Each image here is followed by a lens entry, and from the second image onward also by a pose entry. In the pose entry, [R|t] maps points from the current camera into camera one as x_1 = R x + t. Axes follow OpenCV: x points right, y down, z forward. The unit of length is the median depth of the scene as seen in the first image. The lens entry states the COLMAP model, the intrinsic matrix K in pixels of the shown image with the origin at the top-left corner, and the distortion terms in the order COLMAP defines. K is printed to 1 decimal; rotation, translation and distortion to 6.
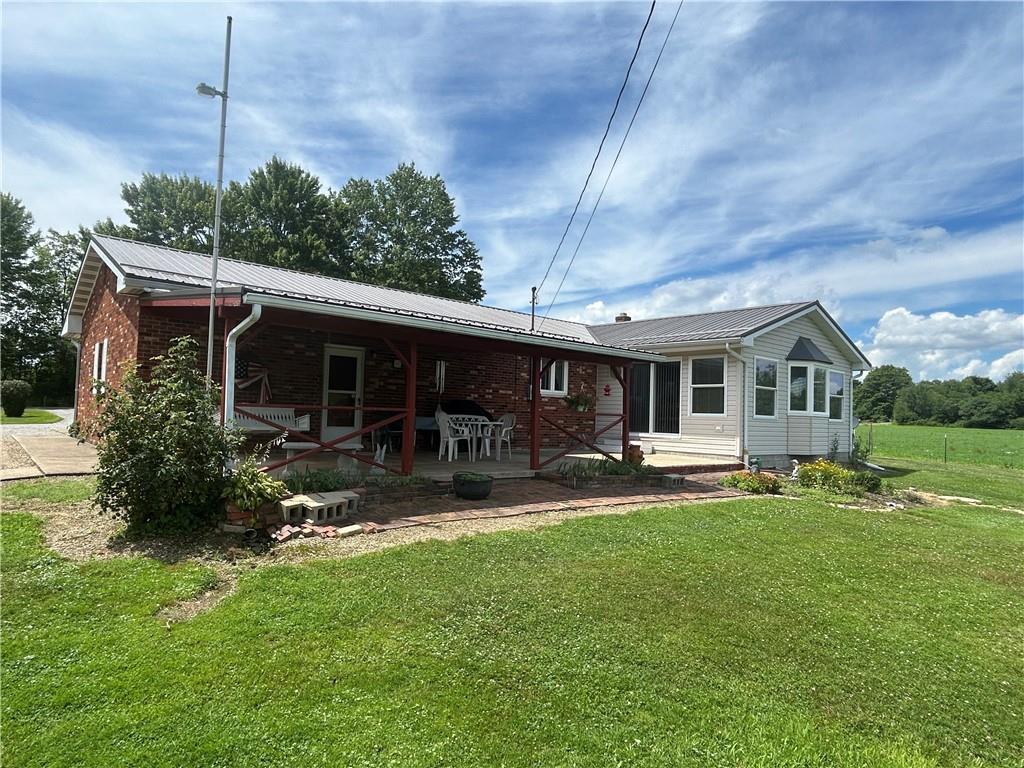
lens RADIAL K [[614.6, 0, 512.2], [0, 614.6, 385.2], [0, 0, 1]] dist [-0.002932, -0.000082]
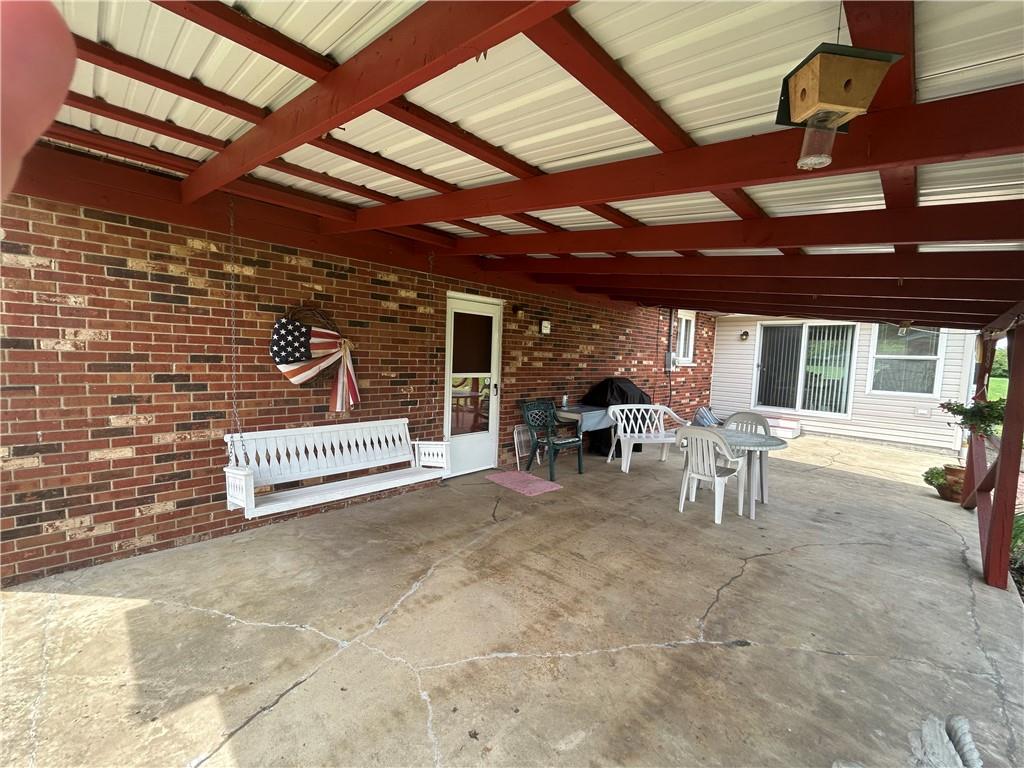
lens RADIAL K [[417.5, 0, 511.4], [0, 417.5, 383.8], [0, 0, 1]] dist [-0.001526, -0.000538]
pose [[0.997413, 0.000717, 0.071875, -0.262081], [-0.009578, 0.992359, 0.123010, -0.030439], [-0.071238, -0.123380, 0.989799, 0.585876]]
